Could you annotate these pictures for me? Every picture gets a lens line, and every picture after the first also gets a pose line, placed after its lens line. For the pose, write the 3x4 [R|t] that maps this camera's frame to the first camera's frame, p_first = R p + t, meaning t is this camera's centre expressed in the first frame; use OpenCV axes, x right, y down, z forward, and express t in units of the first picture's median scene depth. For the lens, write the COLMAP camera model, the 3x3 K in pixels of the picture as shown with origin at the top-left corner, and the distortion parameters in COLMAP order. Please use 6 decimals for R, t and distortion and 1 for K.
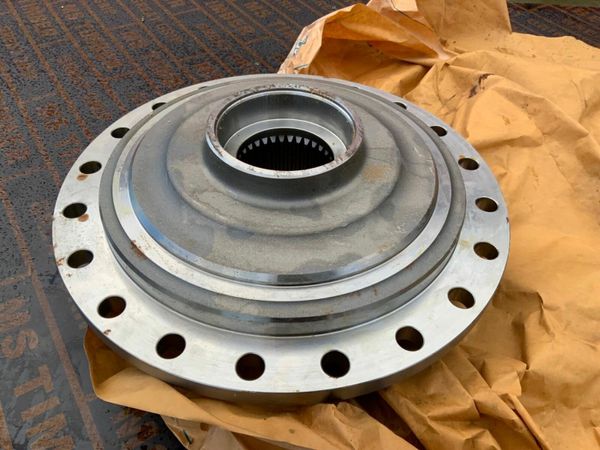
lens RADIAL K [[501.7, 0, 300.0], [0, 501.7, 225.0], [0, 0, 1]] dist [0.010785, -0.062764]
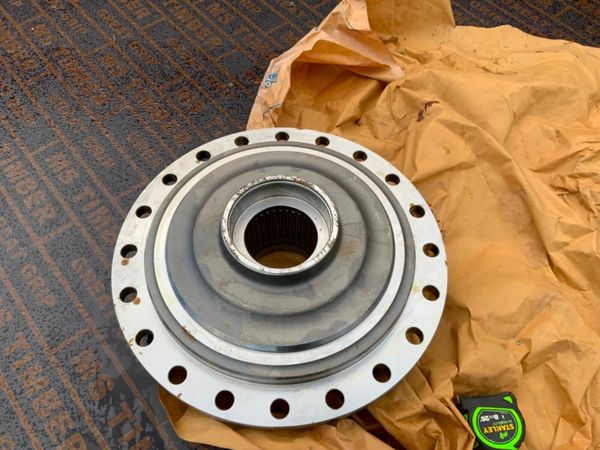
lens RADIAL K [[501.7, 0, 300.0], [0, 501.7, 225.0], [0, 0, 1]] dist [0.010785, -0.062764]
pose [[0.993194, -0.099888, 0.059905, -0.040981], [0.084338, 0.971482, 0.221607, -0.337808], [-0.080333, -0.215047, 0.973294, -0.213971]]
